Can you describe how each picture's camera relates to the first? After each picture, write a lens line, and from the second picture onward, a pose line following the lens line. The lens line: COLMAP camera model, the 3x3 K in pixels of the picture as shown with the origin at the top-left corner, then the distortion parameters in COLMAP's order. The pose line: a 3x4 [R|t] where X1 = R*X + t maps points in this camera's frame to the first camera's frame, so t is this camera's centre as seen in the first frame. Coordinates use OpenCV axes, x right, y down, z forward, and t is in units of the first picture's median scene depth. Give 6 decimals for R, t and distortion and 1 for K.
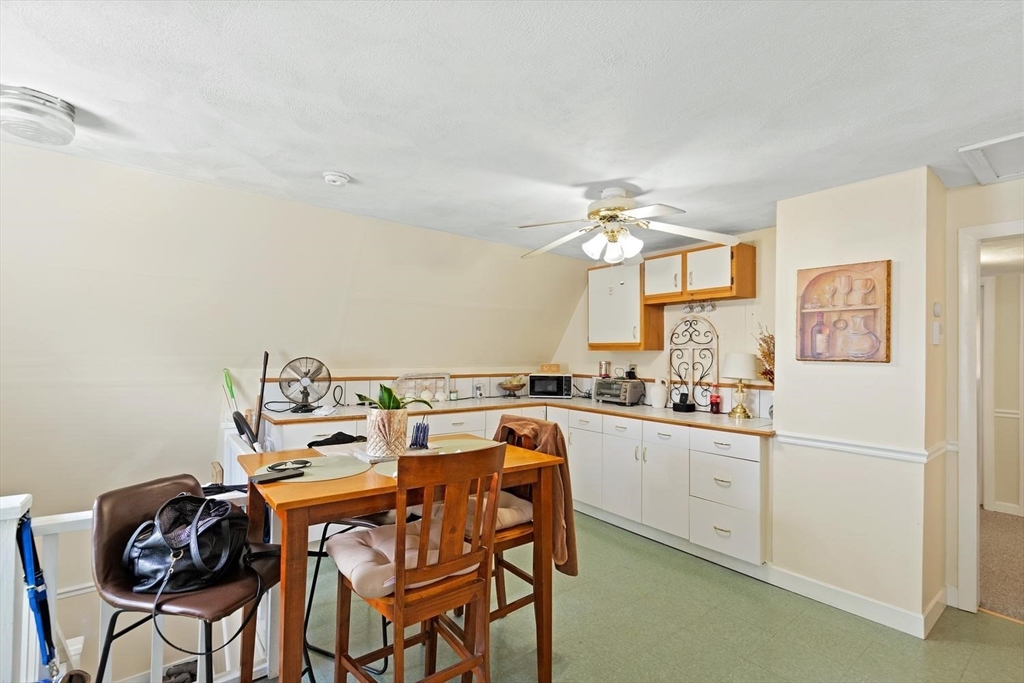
lens RADIAL K [[469.2, 0, 508.3], [0, 469.2, 346.5], [0, 0, 1]] dist [0.015075, 0.000038]
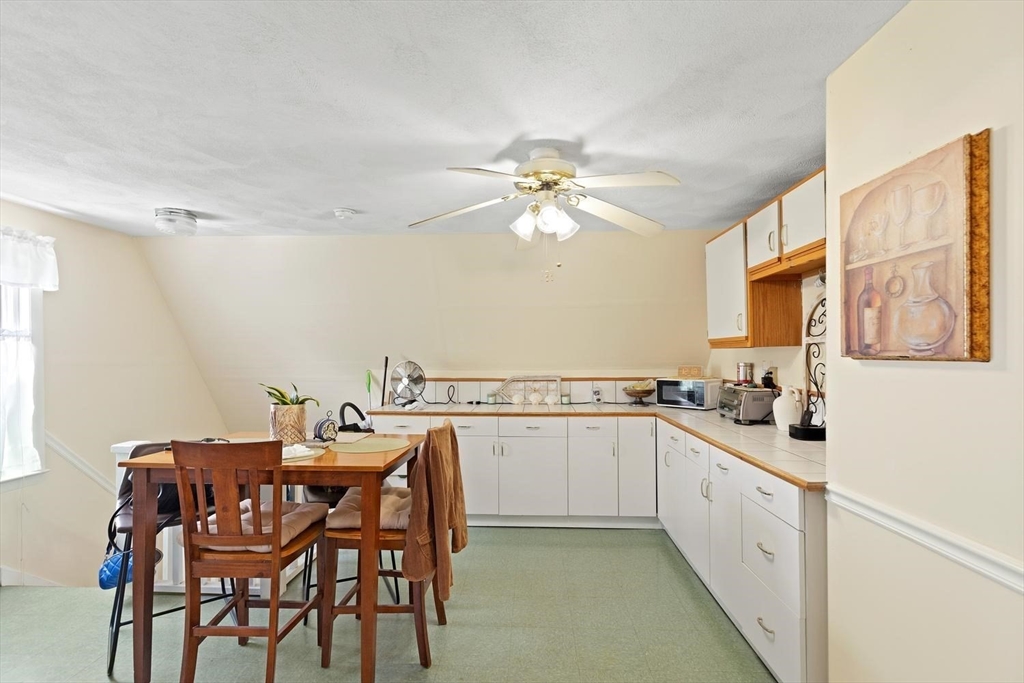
lens RADIAL K [[463.8, 0, 511.0], [0, 463.8, 353.7], [0, 0, 1]] dist [0.017672, -0.000040]
pose [[0.761302, -0.018973, -0.648119, 0.503213], [0.025101, 0.999685, 0.000219, 0.010242], [0.647911, -0.016435, 0.761539, 0.251153]]
